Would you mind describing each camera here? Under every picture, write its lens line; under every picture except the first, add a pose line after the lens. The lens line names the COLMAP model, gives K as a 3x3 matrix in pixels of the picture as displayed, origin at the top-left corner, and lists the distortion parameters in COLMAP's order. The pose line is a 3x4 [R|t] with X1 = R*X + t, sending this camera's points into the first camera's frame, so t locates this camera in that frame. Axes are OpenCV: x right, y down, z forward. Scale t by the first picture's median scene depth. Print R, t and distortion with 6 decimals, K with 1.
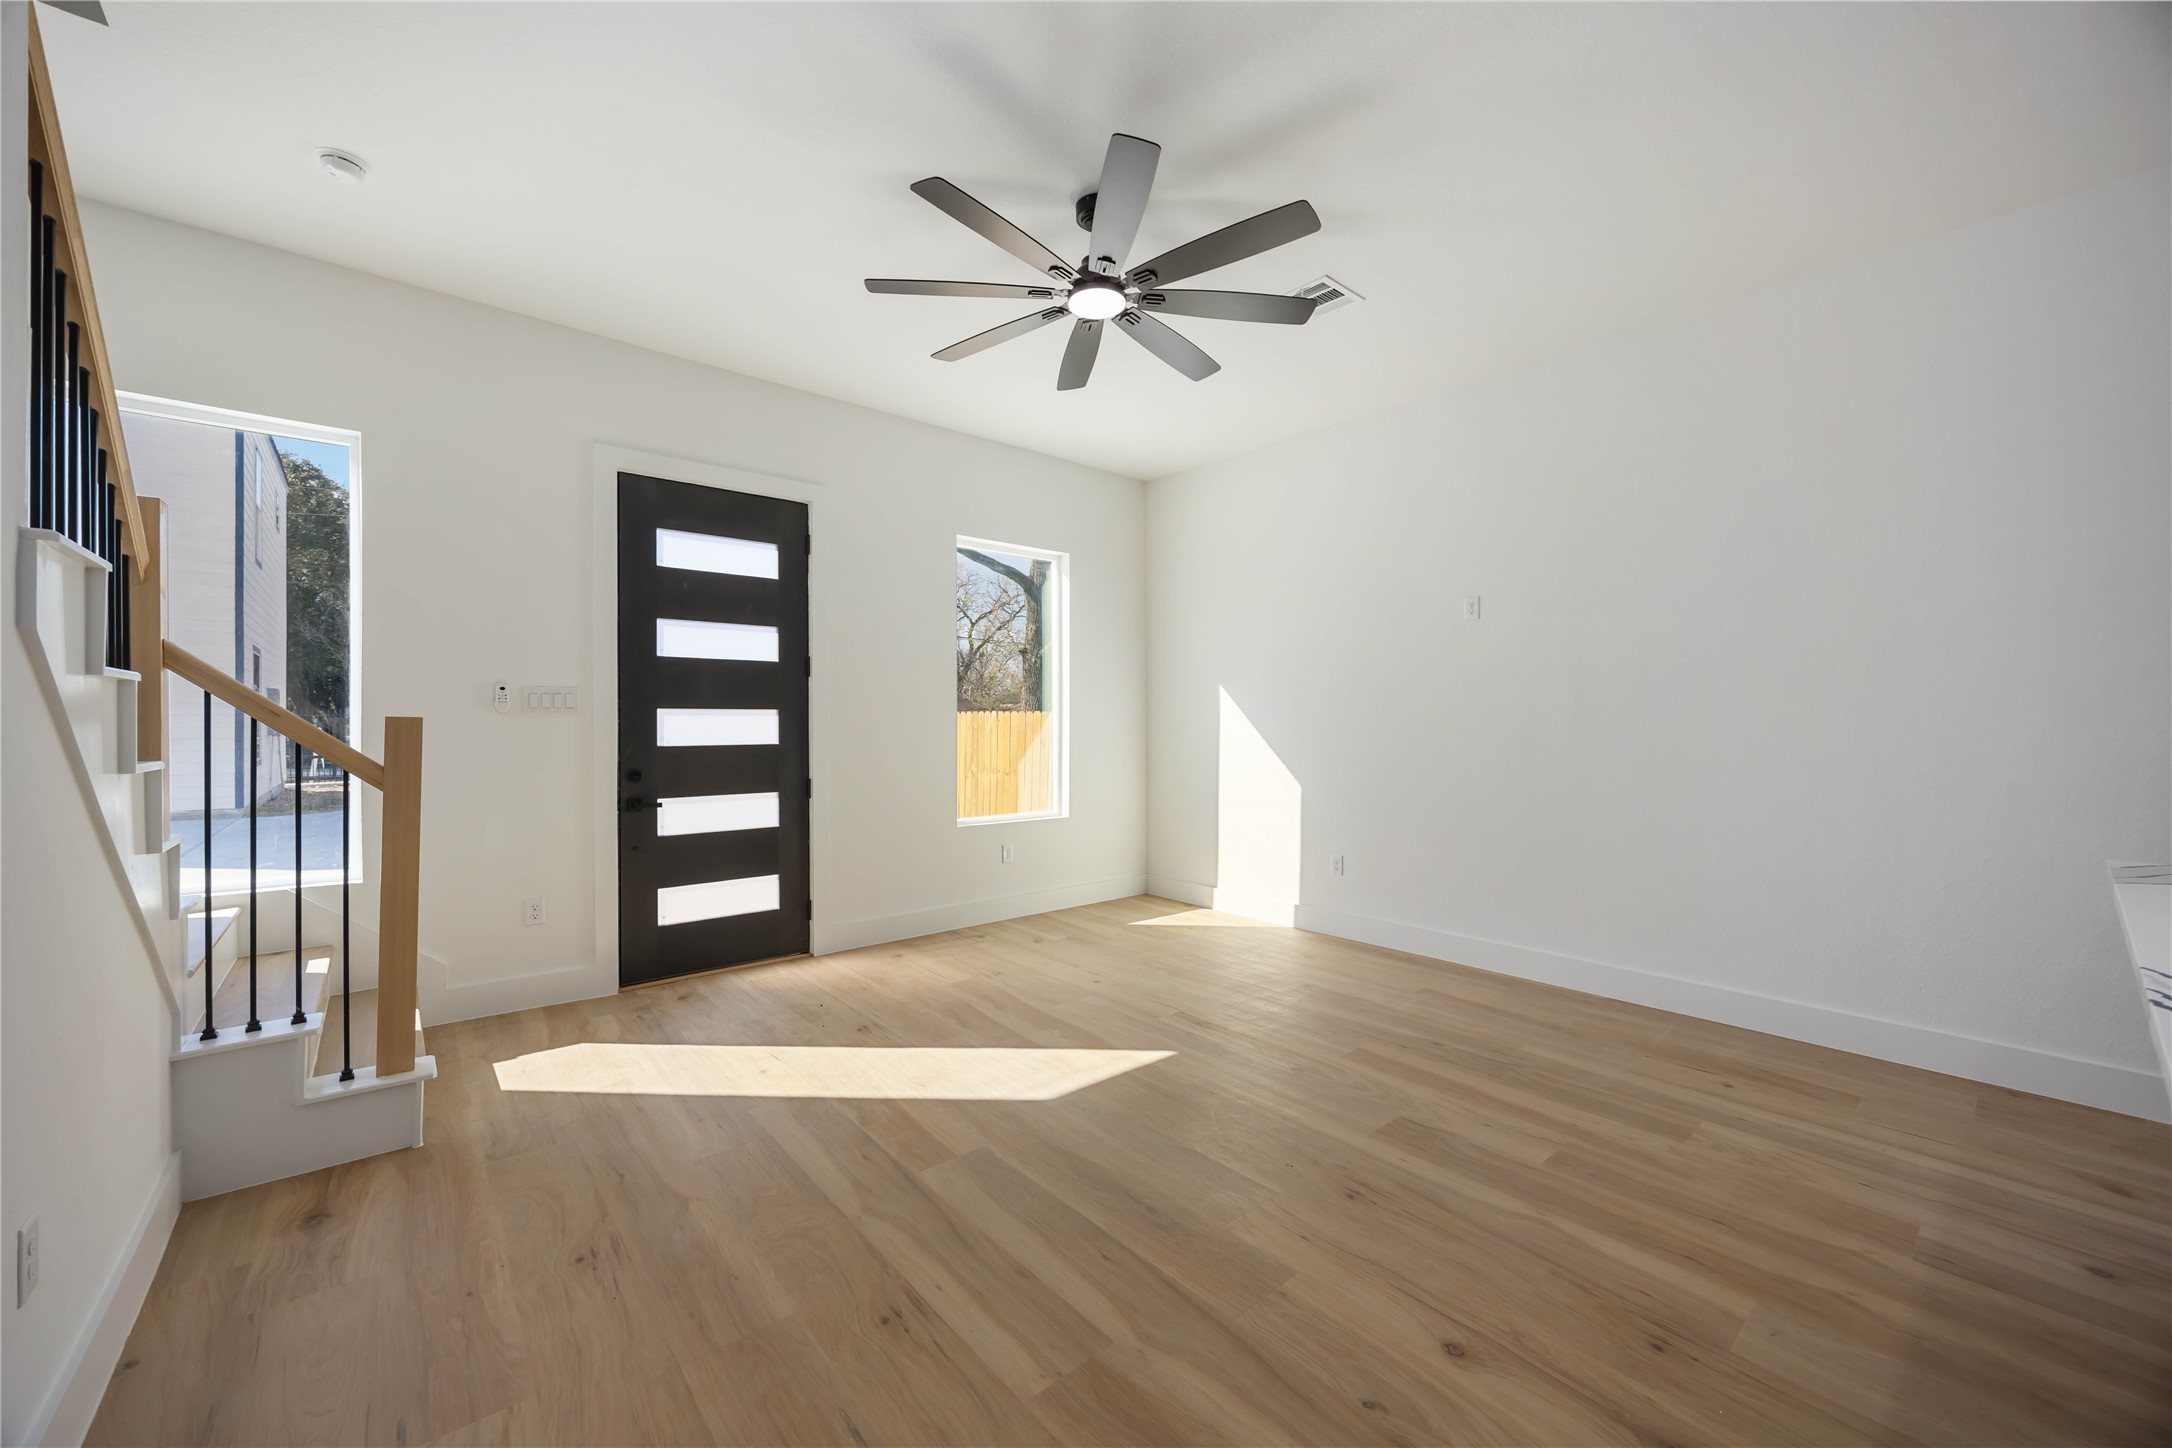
lens RADIAL K [[832.6, 0, 1074.8], [0, 832.6, 724.3], [0, 0, 1]] dist [0.000186, -0.000038]
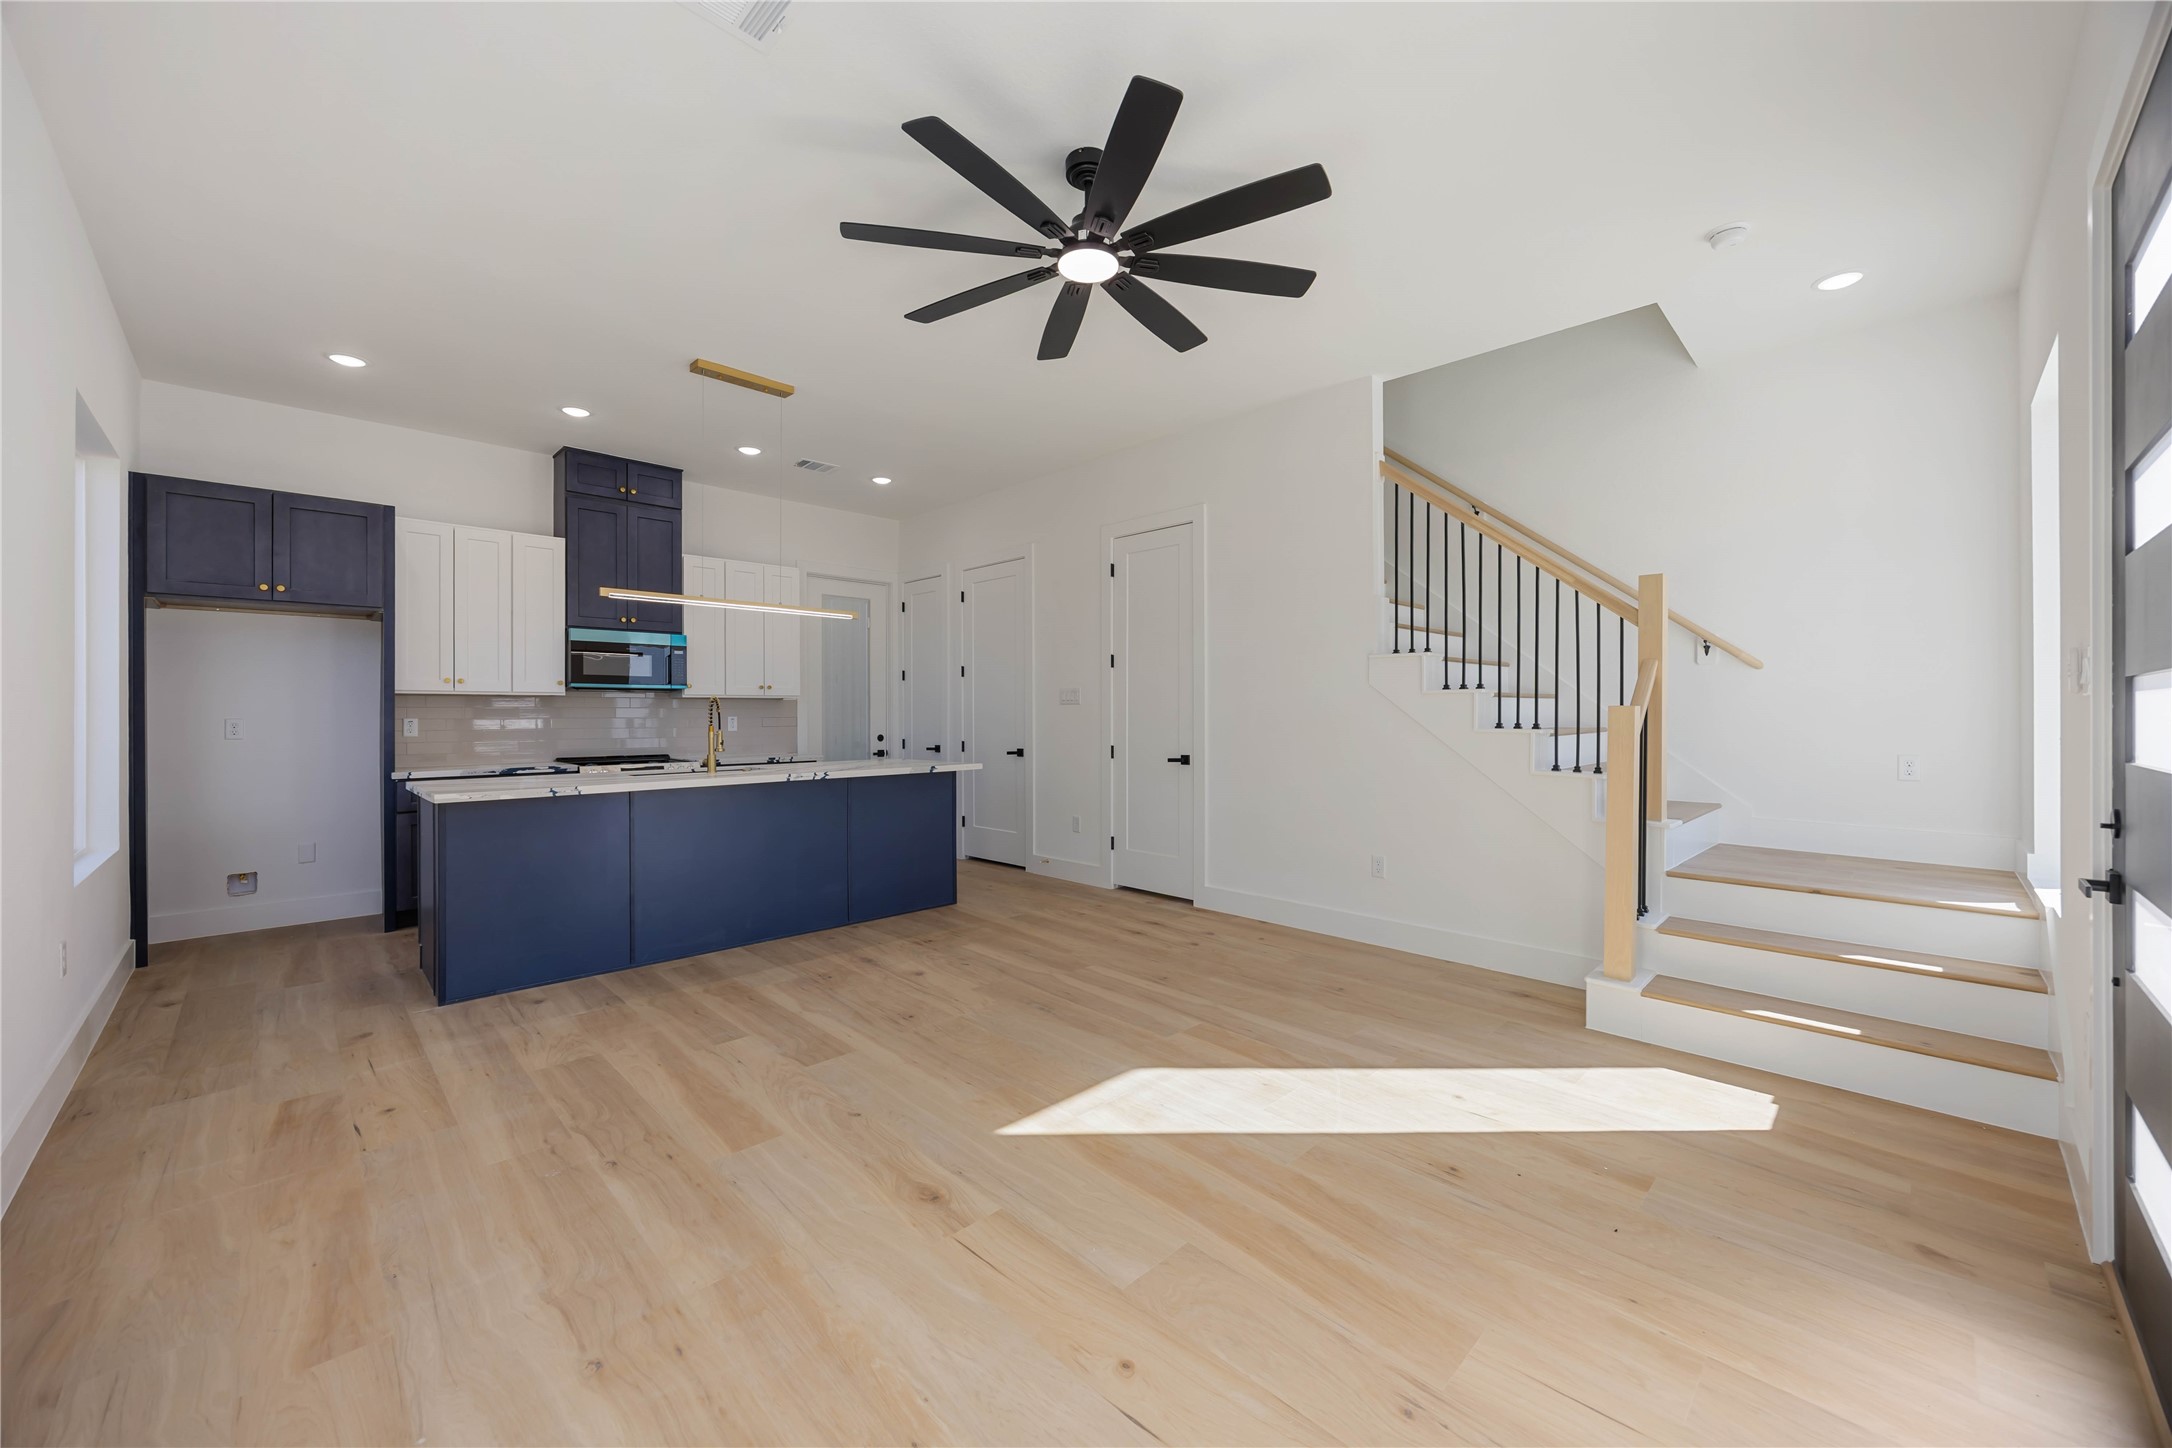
lens RADIAL K [[822.6, 0, 1083.4], [0, 822.6, 717.9], [0, 0, 1]] dist [-0.006824, 0.000328]
pose [[-0.996055, -0.000437, -0.088741, 0.122075], [-0.001142, 0.999968, 0.007895, 0.000810], [0.088735, 0.007965, -0.996023, 2.086648]]
